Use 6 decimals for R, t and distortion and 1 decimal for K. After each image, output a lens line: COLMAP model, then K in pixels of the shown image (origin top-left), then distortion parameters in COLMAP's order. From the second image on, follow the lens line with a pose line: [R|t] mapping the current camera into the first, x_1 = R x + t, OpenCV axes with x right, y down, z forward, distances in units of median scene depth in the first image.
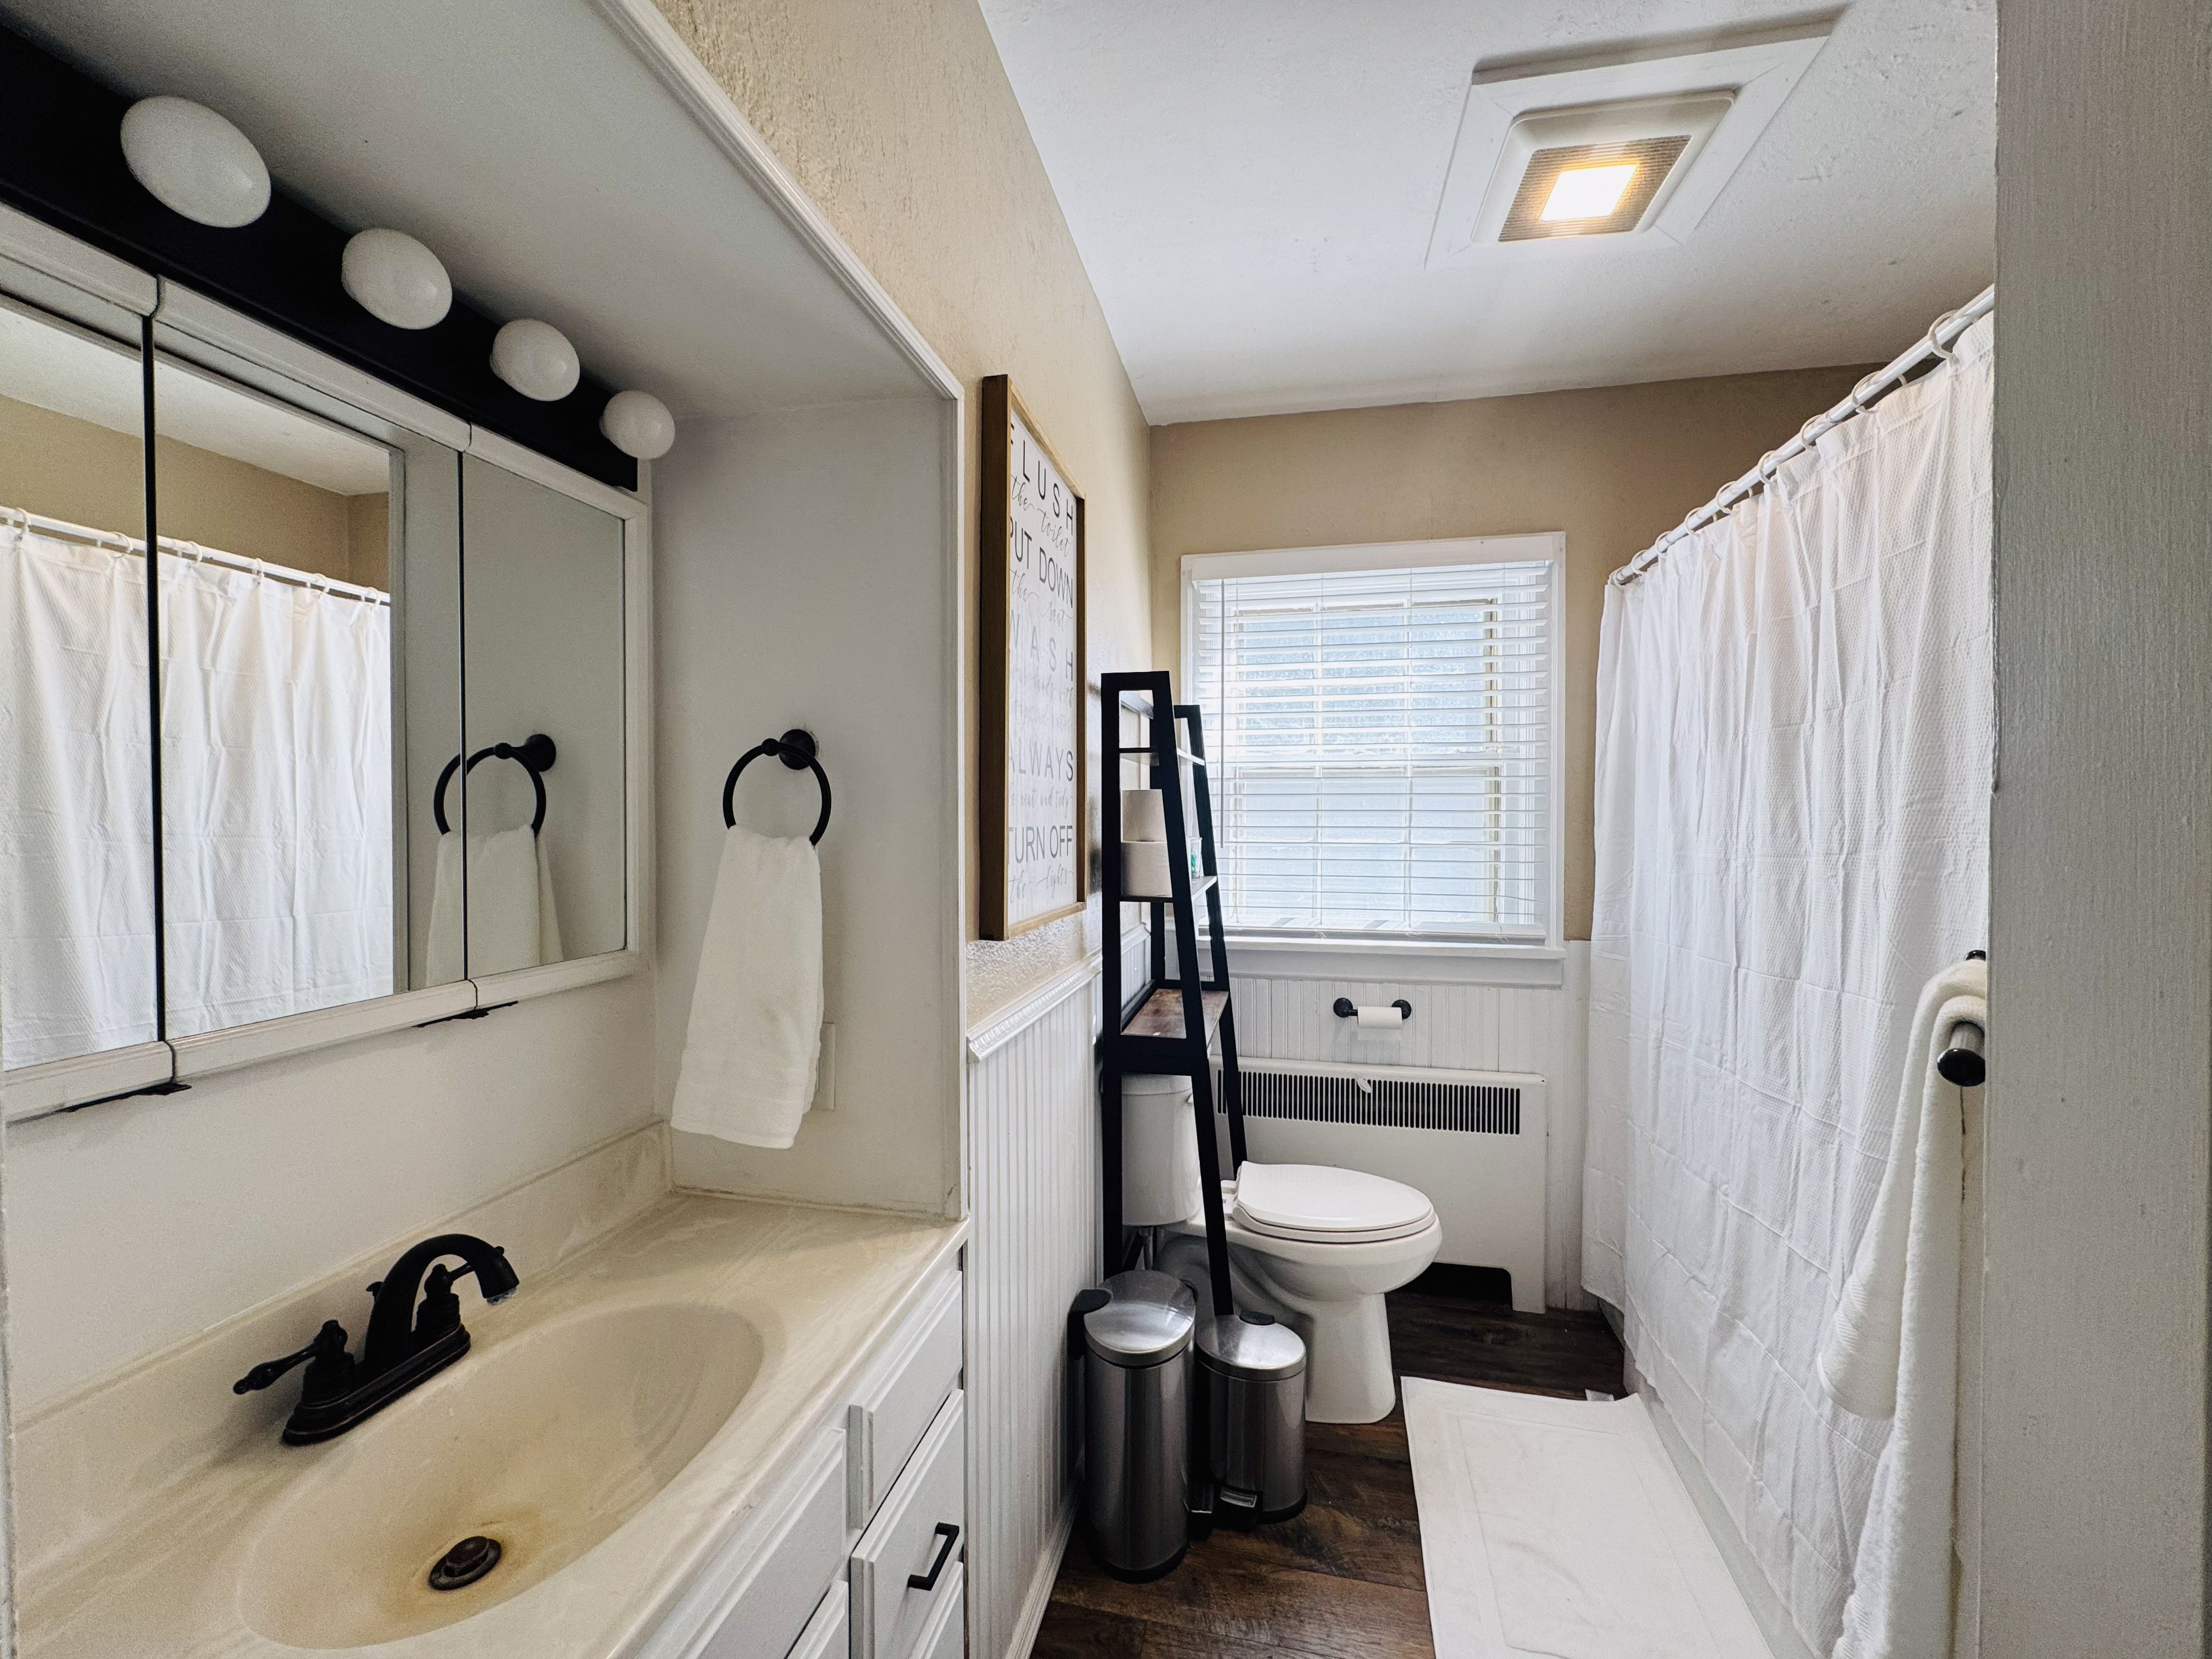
lens RADIAL K [[872.1, 0, 1106.0], [0, 872.1, 829.5], [0, 0, 1]] dist [-0.001869, 0.000000]
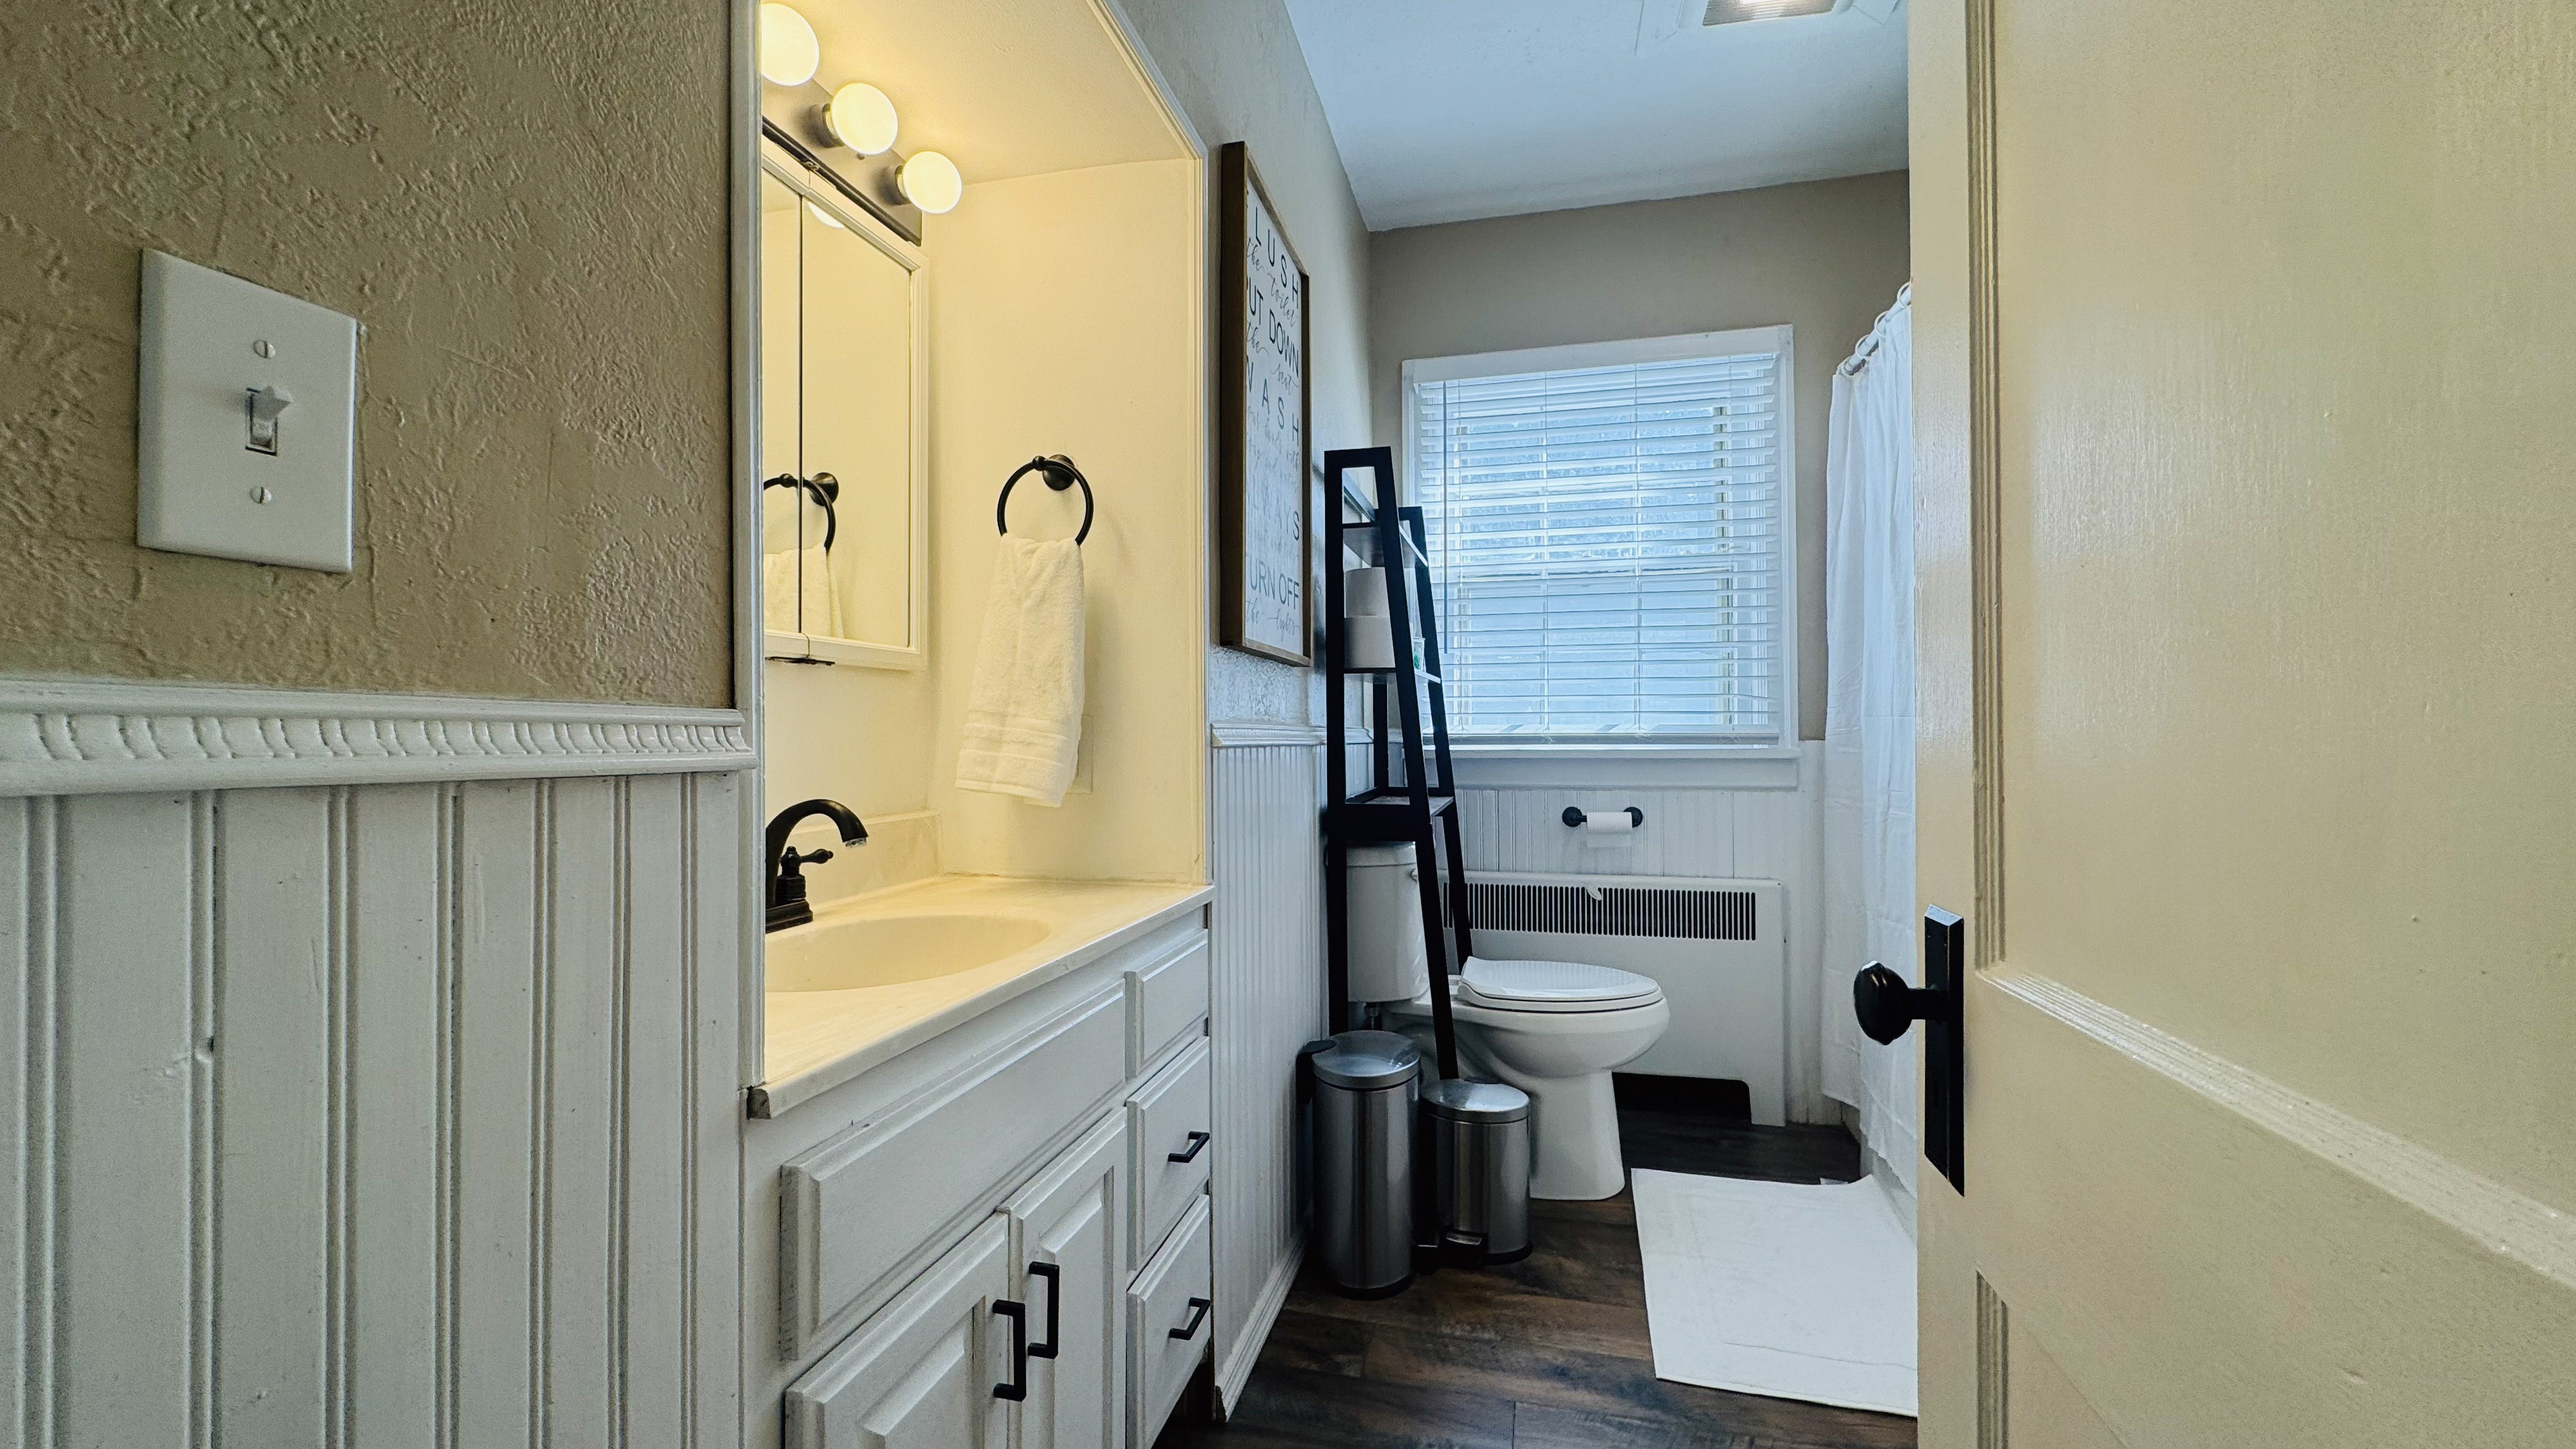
lens RADIAL K [[1011.8, 0, 1288.0], [0, 1011.8, 724.5], [0, 0, 1]] dist [-0.003053, -0.000168]
pose [[0.999535, -0.005105, -0.030074, -0.013032], [0.004340, 0.999667, -0.025453, 0.159225], [0.030194, 0.025311, 0.999224, -0.171026]]
